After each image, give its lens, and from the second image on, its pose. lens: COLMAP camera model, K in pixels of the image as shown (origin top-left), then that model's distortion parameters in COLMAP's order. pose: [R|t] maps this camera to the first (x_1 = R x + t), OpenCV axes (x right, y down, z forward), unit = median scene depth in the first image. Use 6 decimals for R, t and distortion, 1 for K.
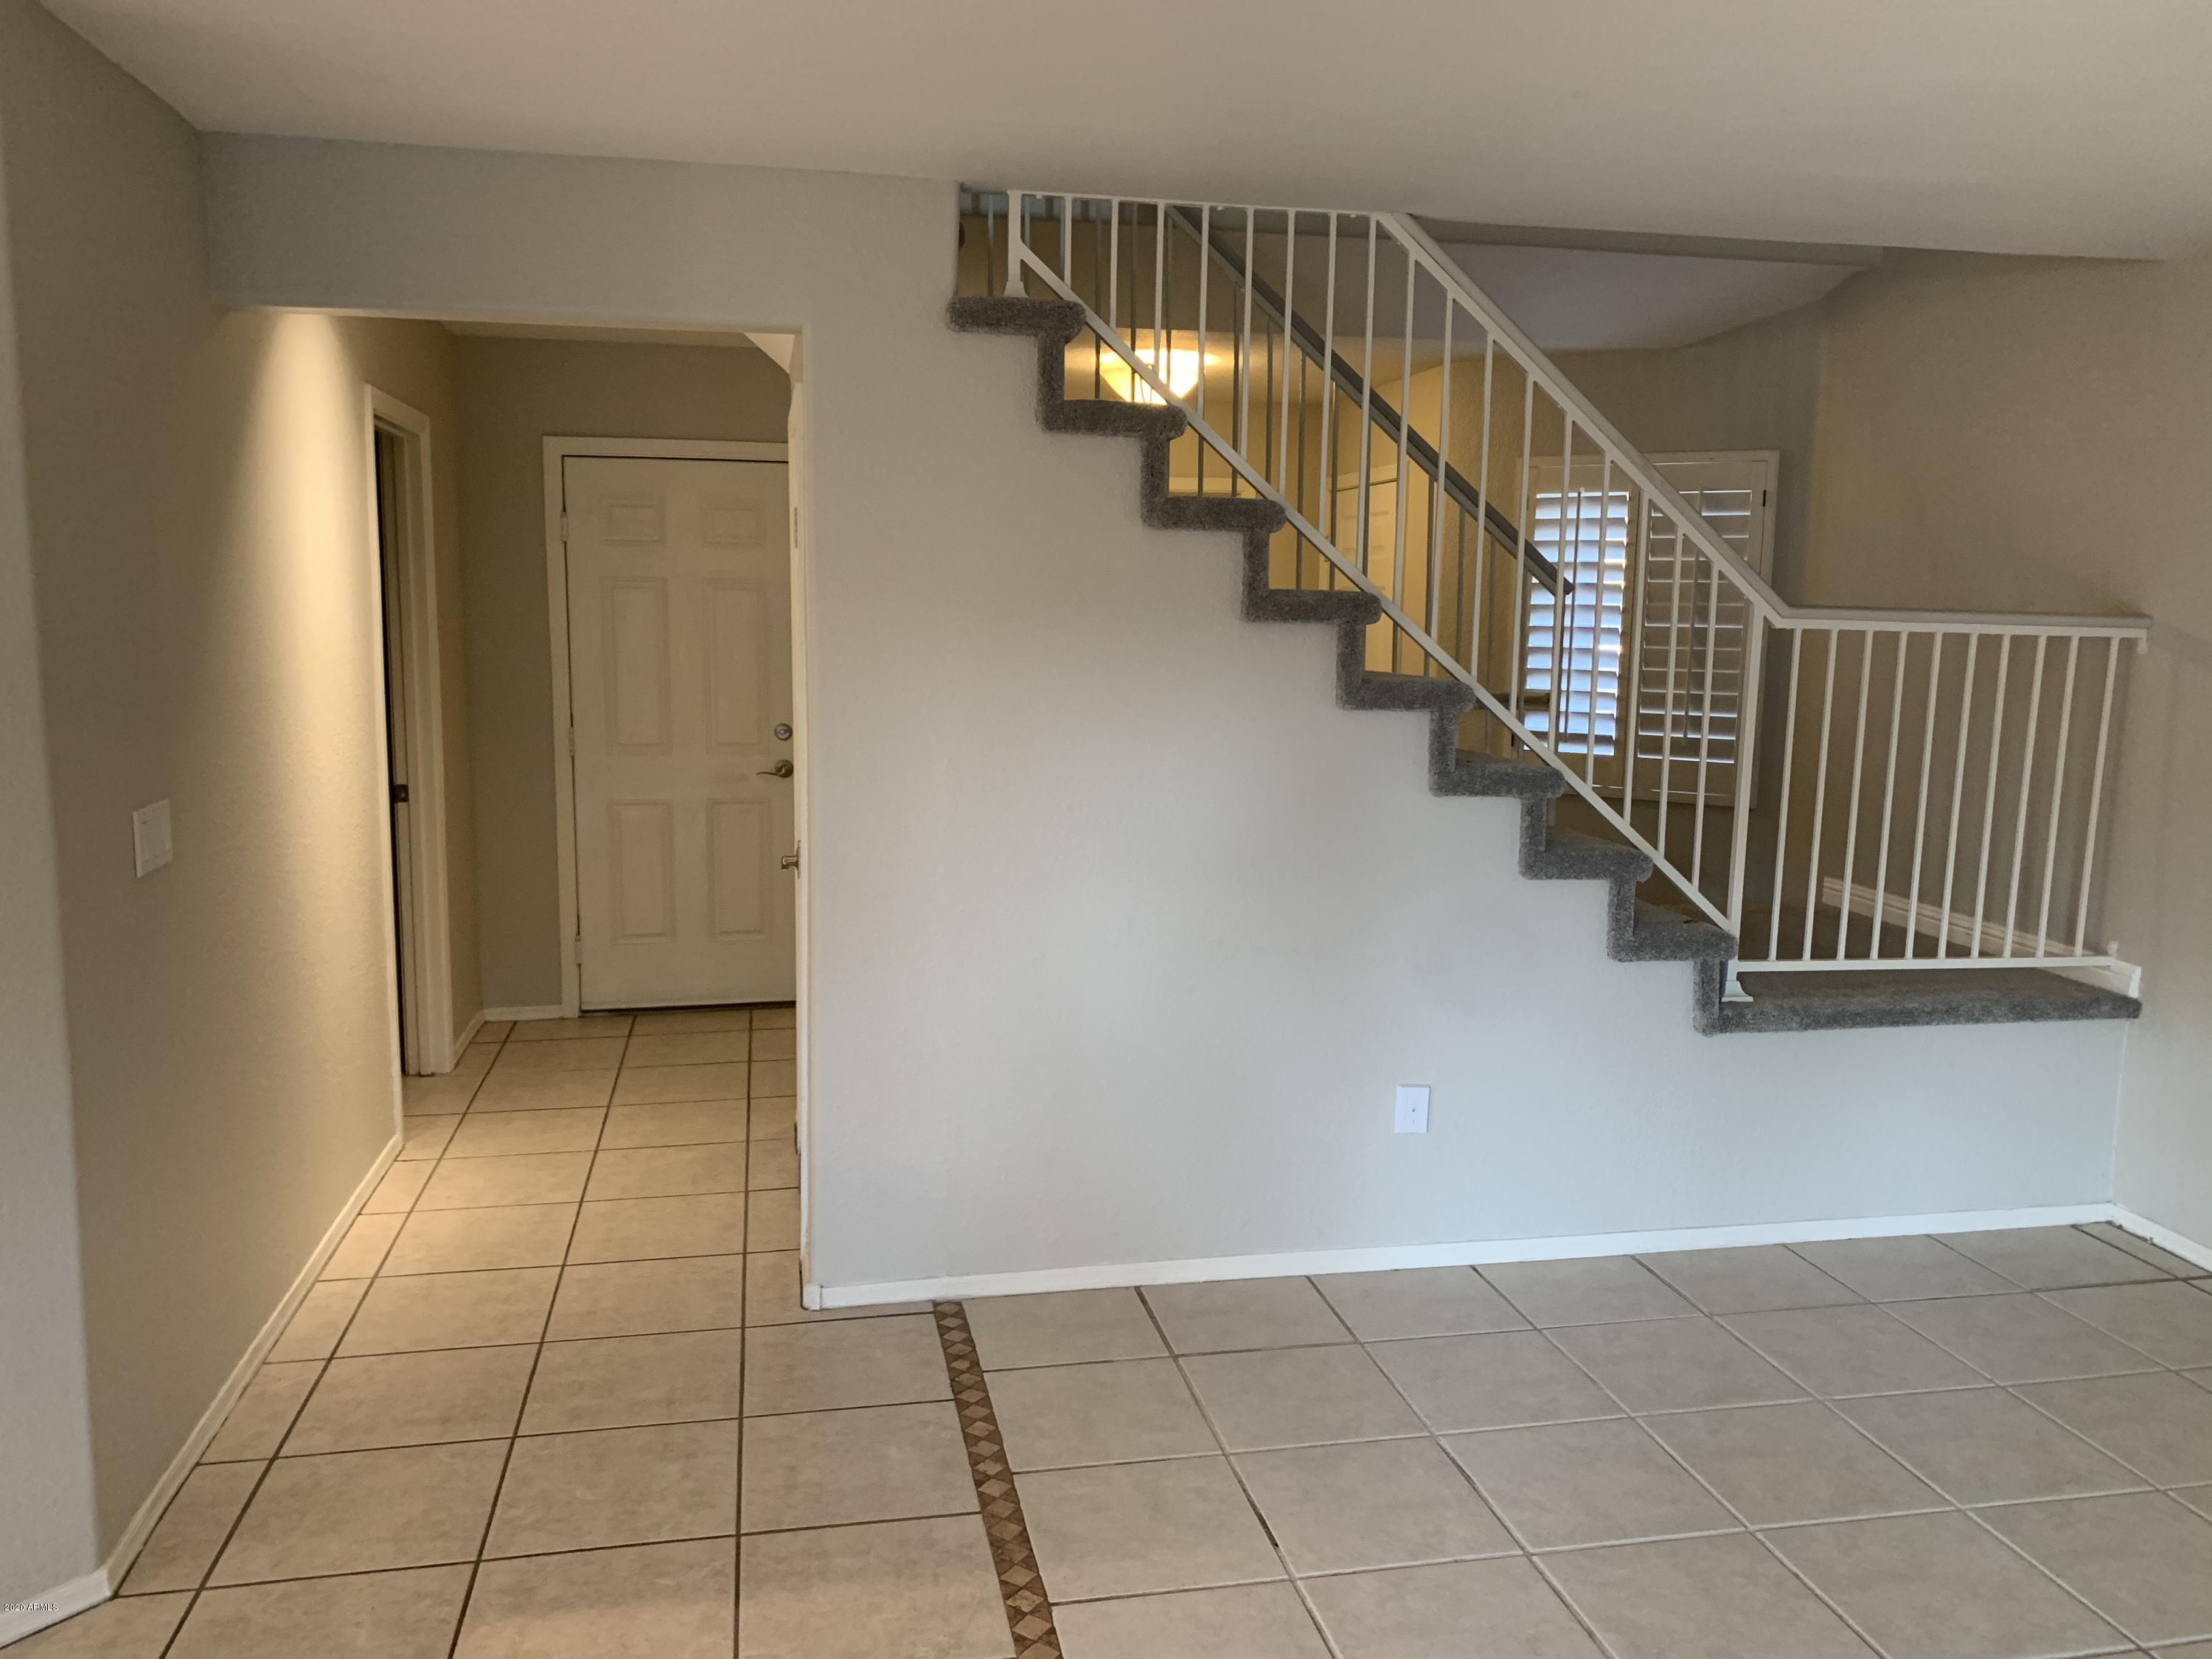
lens RADIAL K [[1707.8, 0, 1109.3], [0, 1707.8, 830.3], [0, 0, 1]] dist [0.033014, -0.024171]
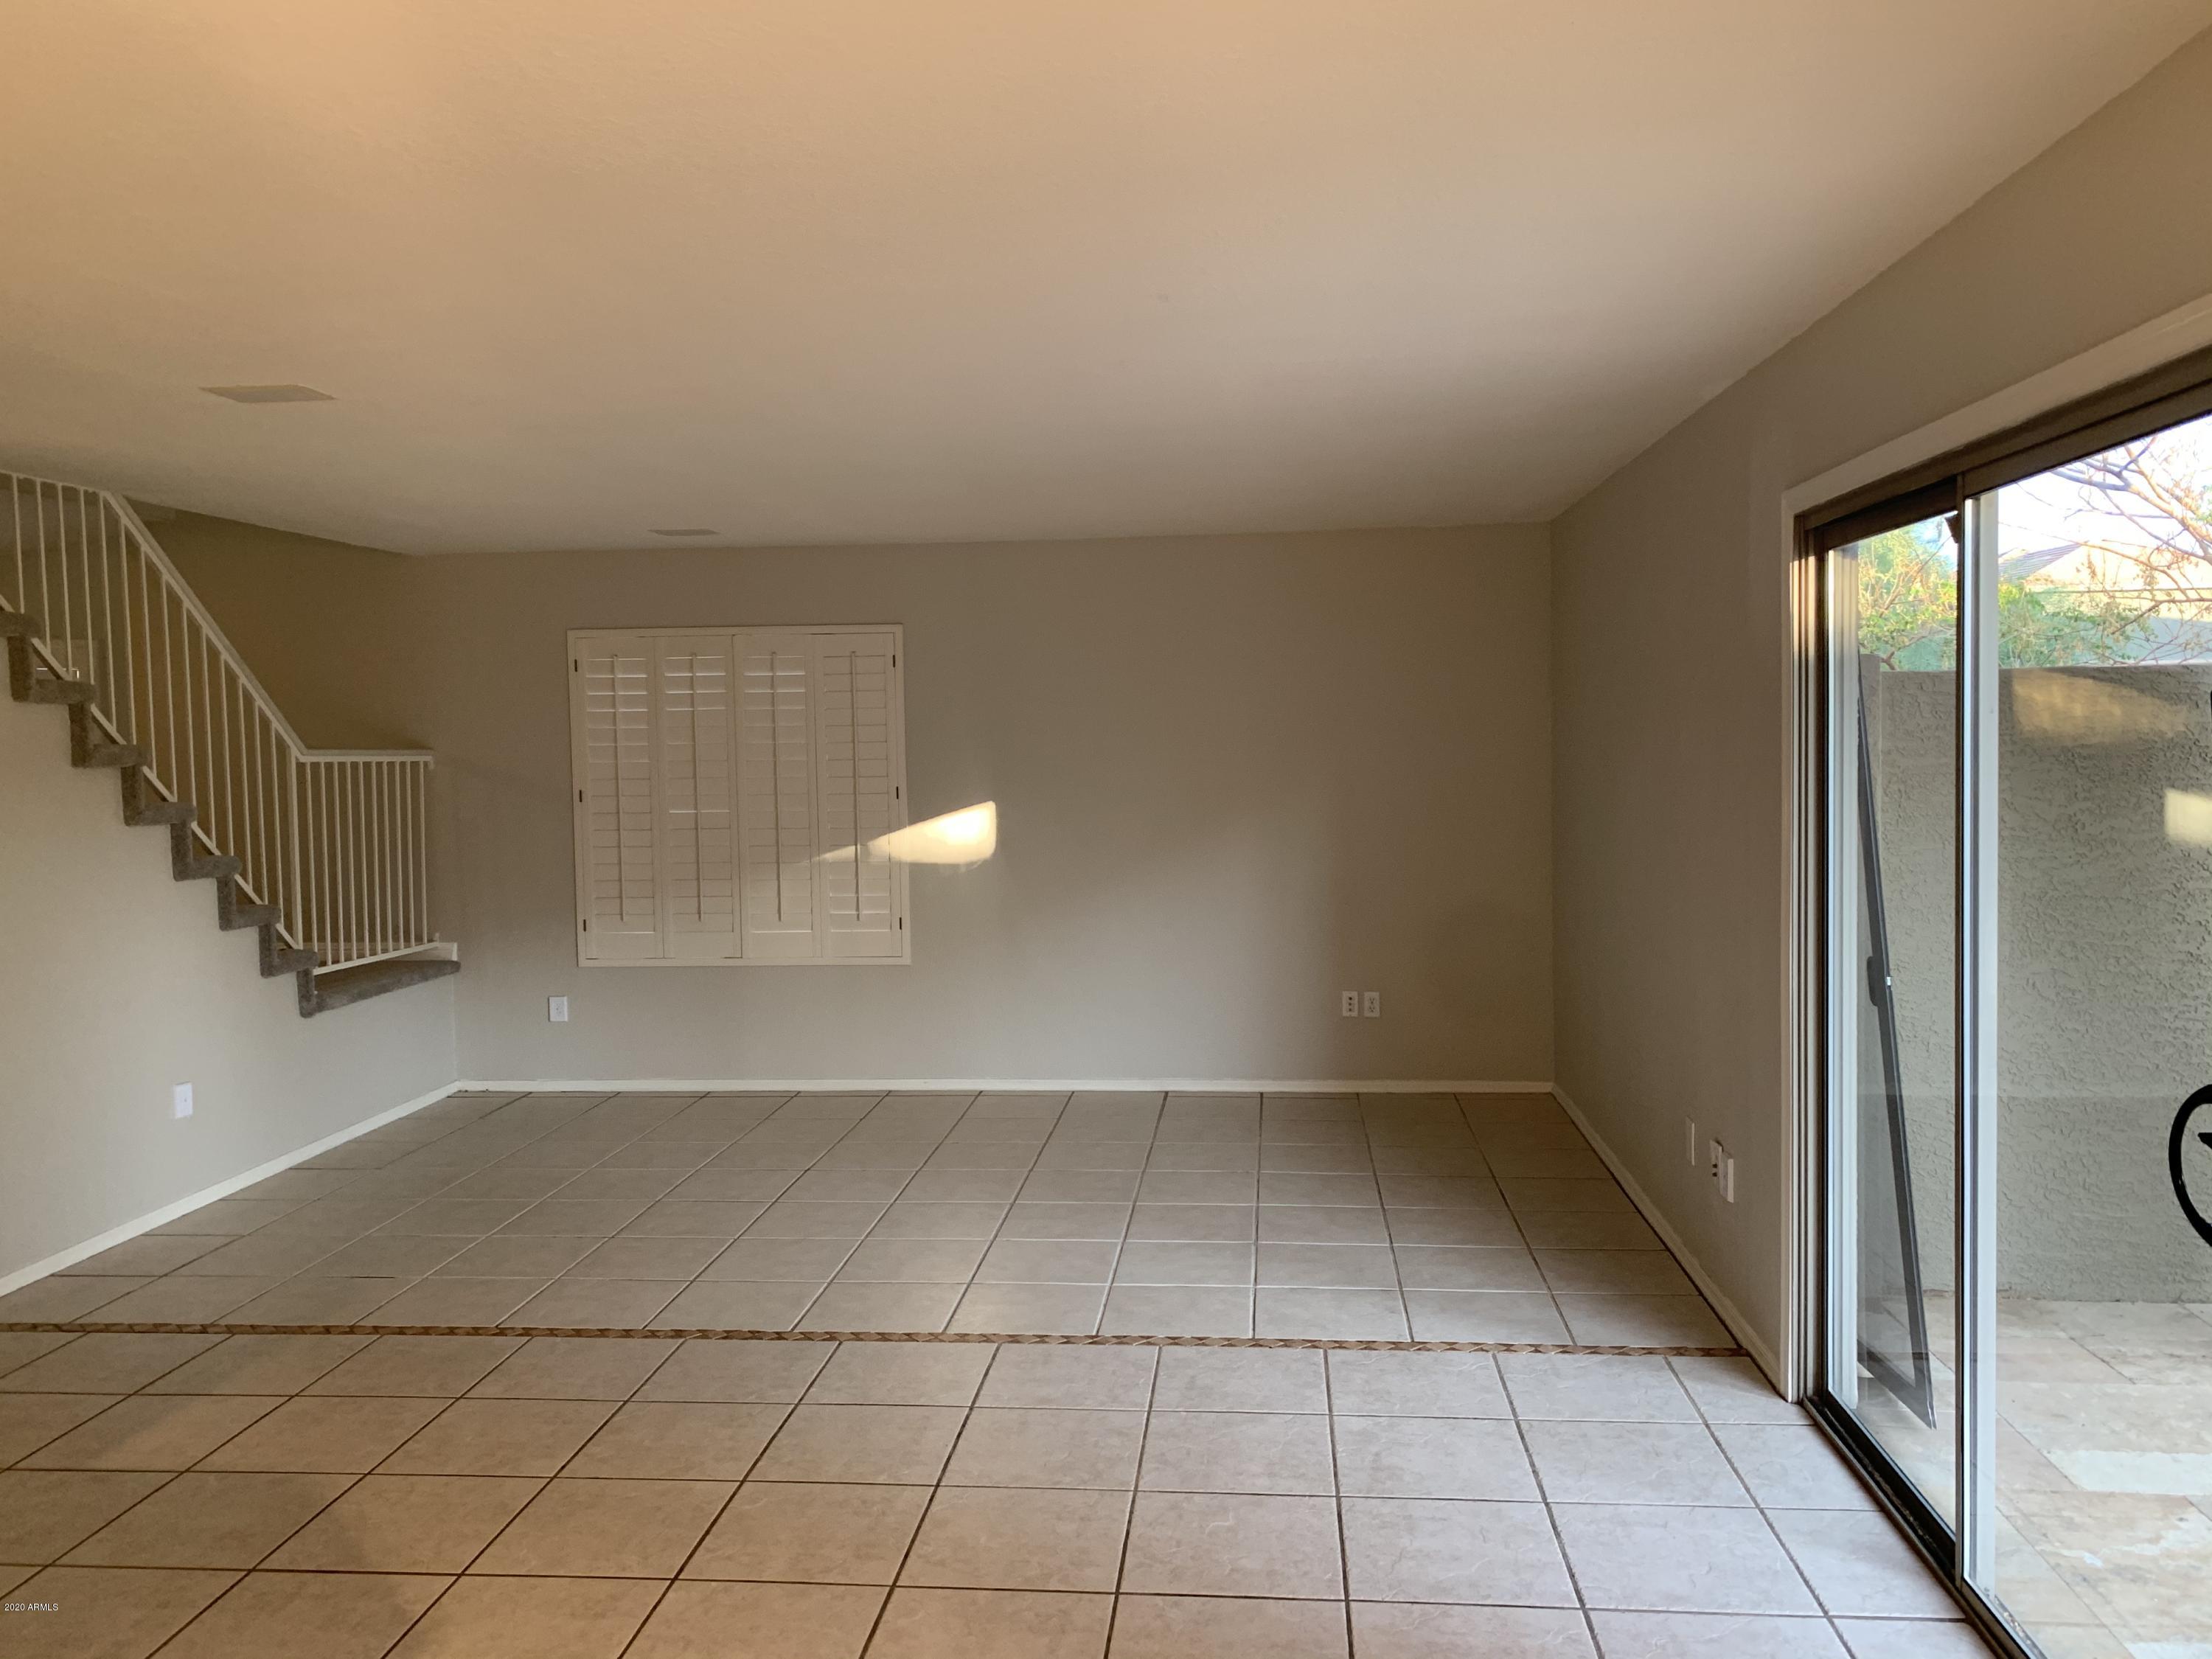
lens RADIAL K [[1707.8, 0, 1106.6], [0, 1707.8, 825.7], [0, 0, 1]] dist [0.033014, -0.024171]
pose [[0.295238, -0.073016, 0.952630, -0.938708], [0.155946, 0.987387, 0.027349, 0.016621], [-0.942611, 0.140484, 0.302901, -0.203780]]
